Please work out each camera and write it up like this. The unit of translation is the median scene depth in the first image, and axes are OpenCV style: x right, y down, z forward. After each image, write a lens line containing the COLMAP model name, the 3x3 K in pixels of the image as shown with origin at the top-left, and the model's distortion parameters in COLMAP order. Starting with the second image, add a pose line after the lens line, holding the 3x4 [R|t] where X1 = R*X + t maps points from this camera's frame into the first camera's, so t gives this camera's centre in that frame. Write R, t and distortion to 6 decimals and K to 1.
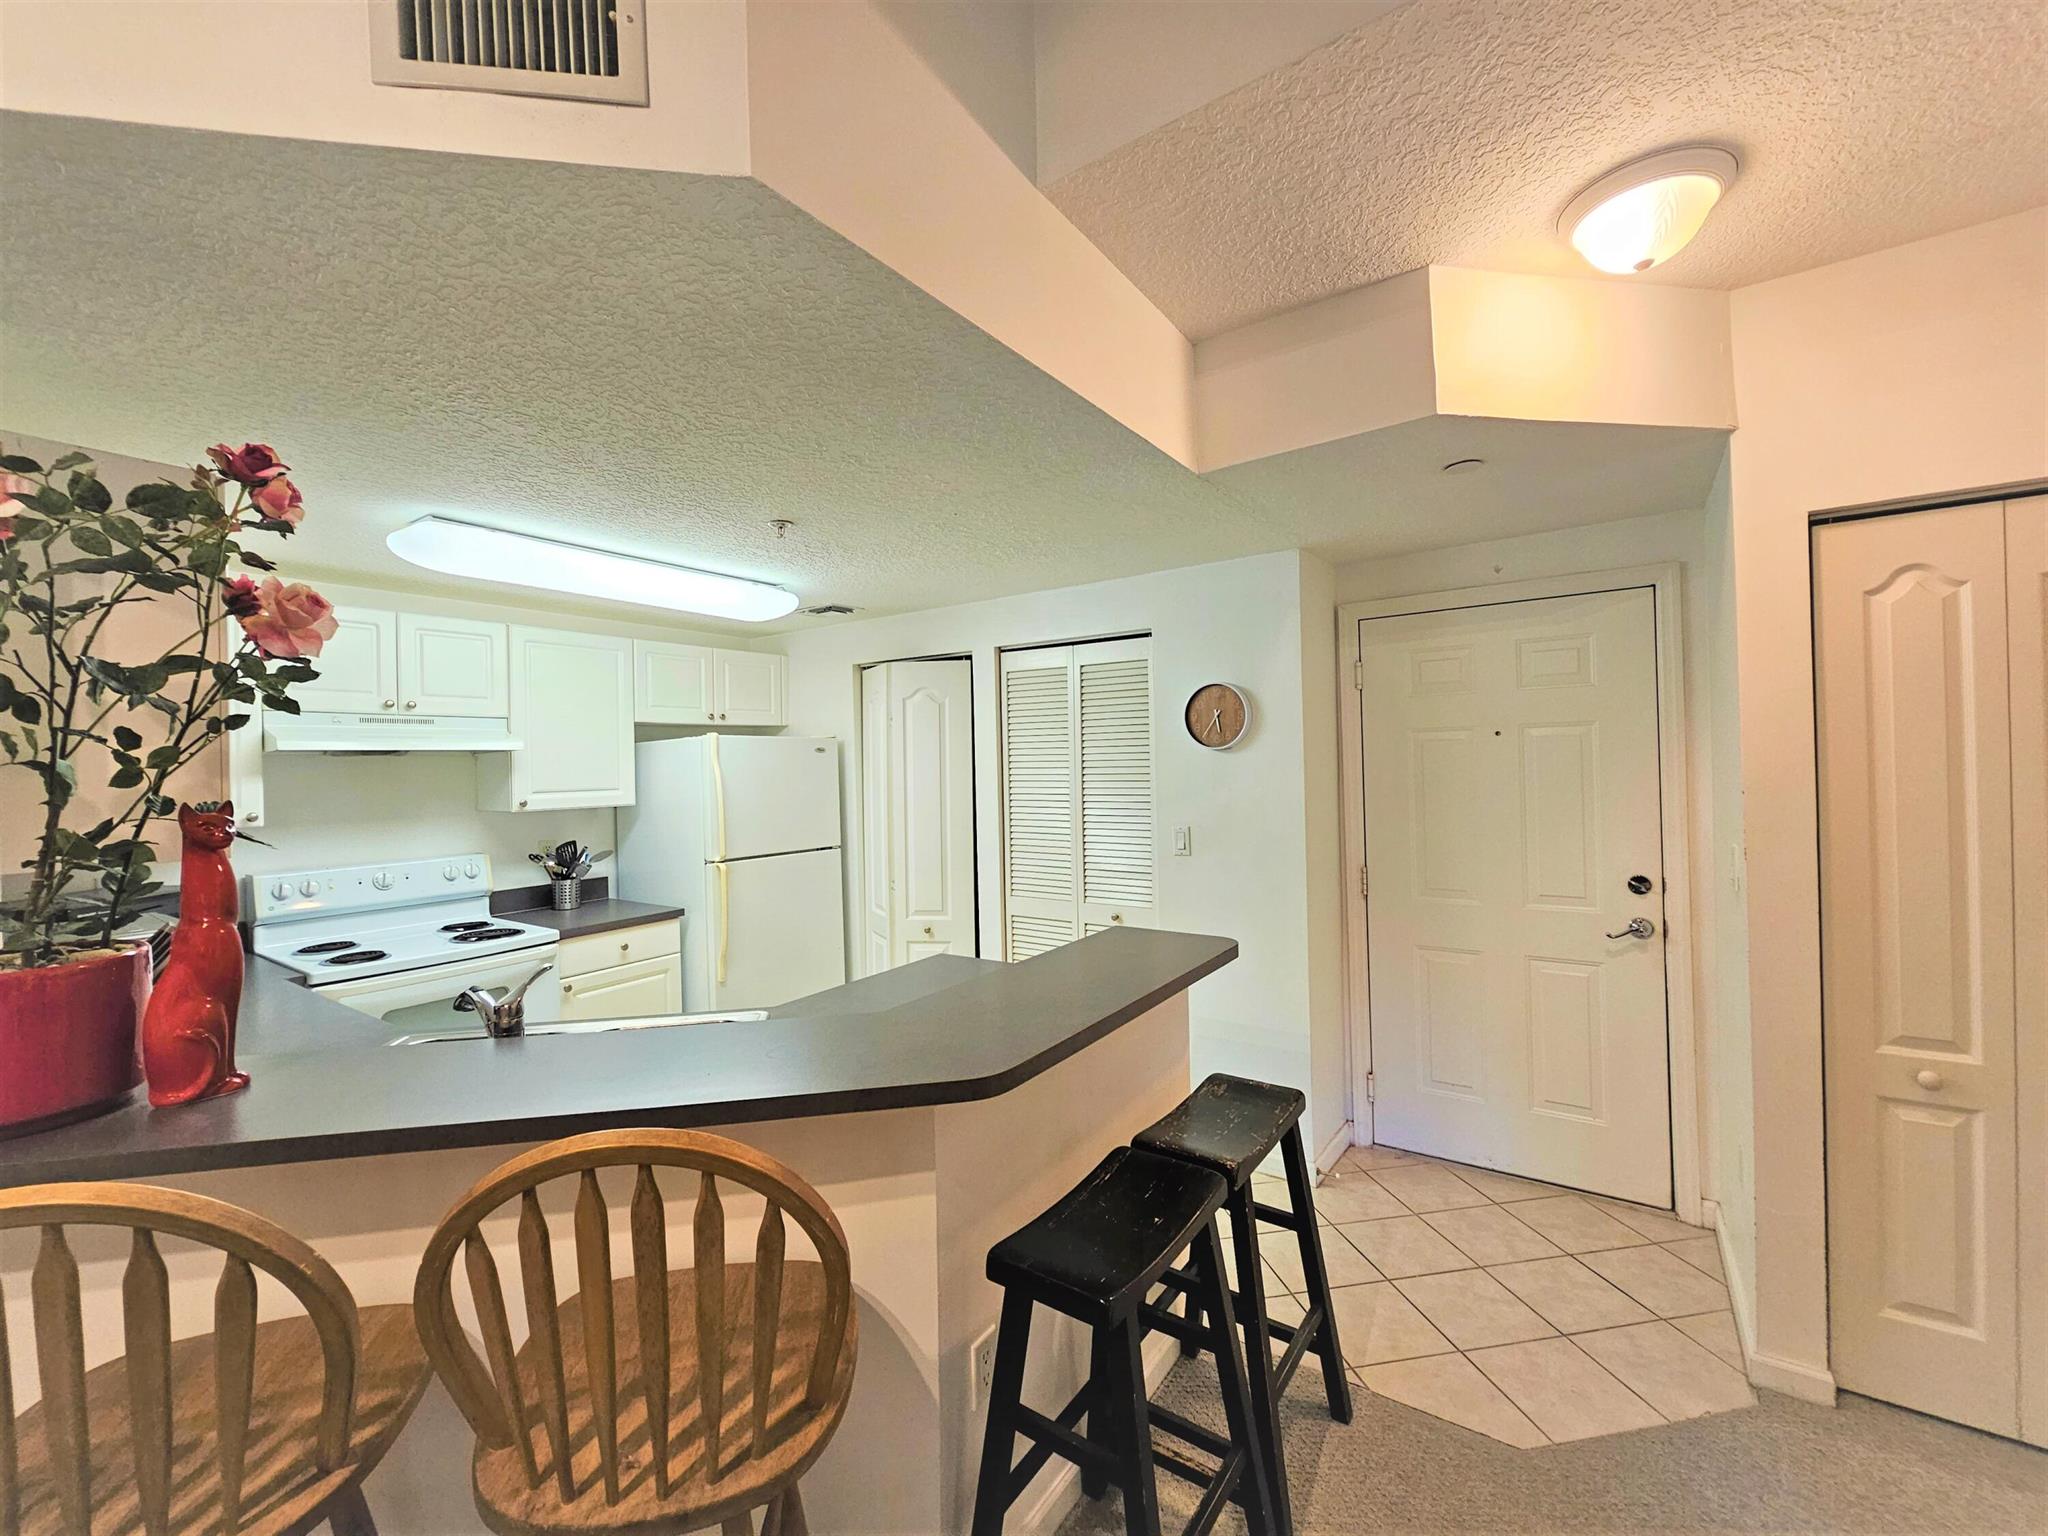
lens RADIAL K [[837.1, 0, 1008.2], [0, 837.1, 766.4], [0, 0, 1]] dist [-0.009650, 0.004065]
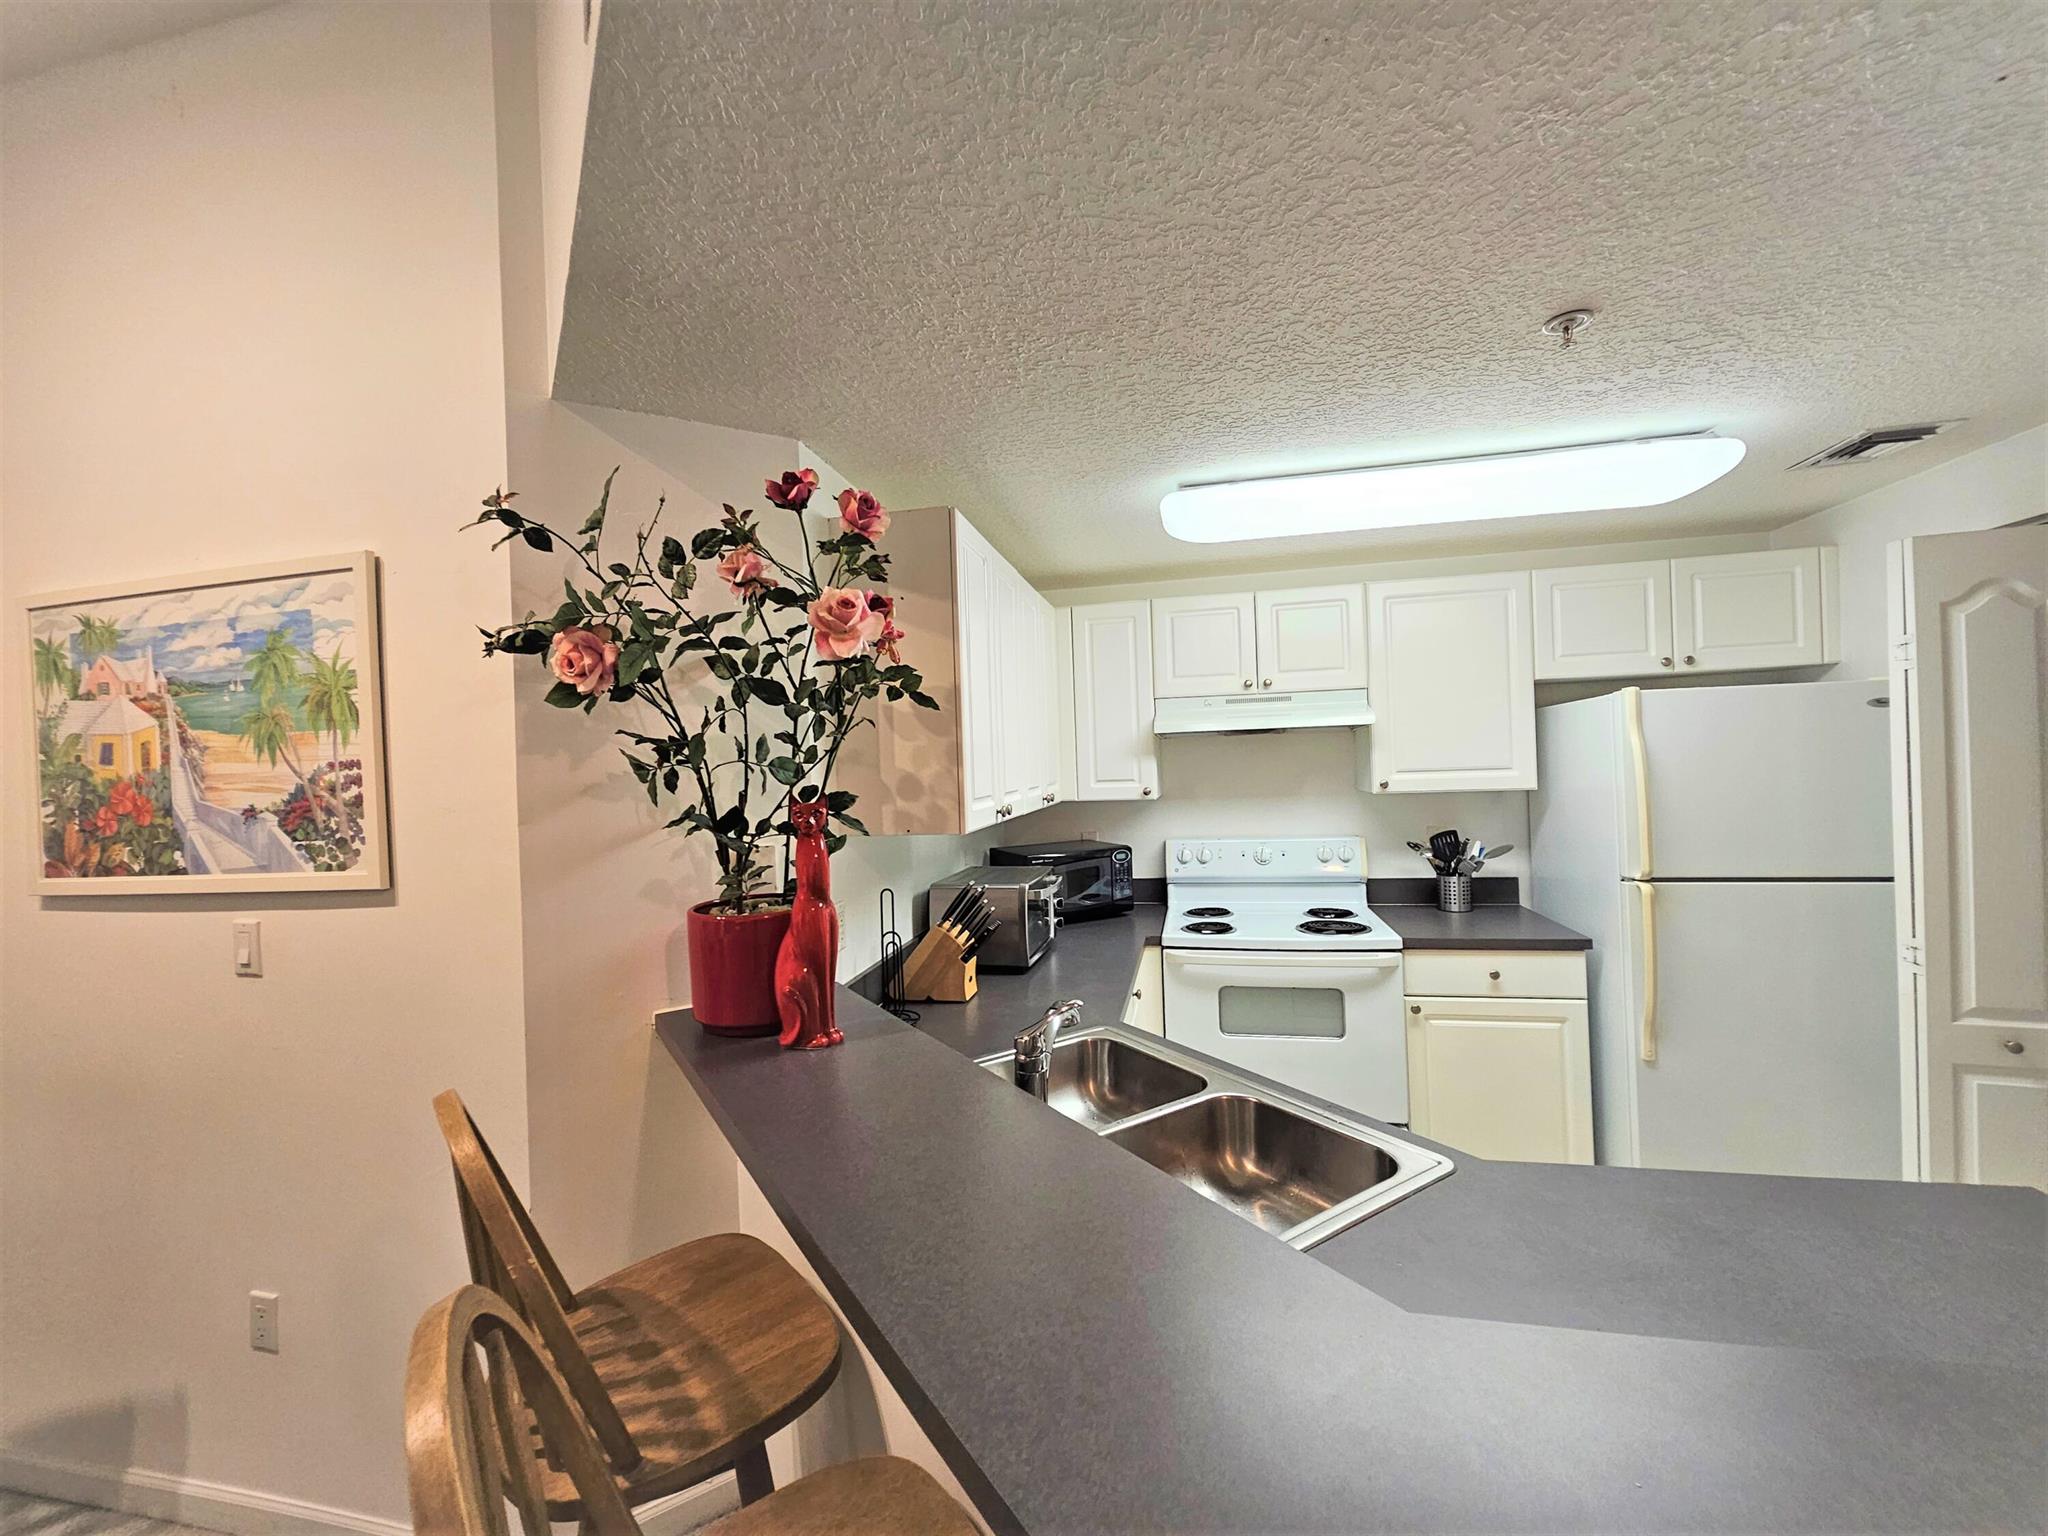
lens RADIAL K [[837.1, 0, 1011.6], [0, 837.1, 758.3], [0, 0, 1]] dist [-0.009650, 0.004065]
pose [[0.378017, 0.004382, -0.925788, 0.081972], [0.025391, 0.999564, 0.015098, -0.006011], [0.925450, -0.029214, 0.377741, 0.300450]]
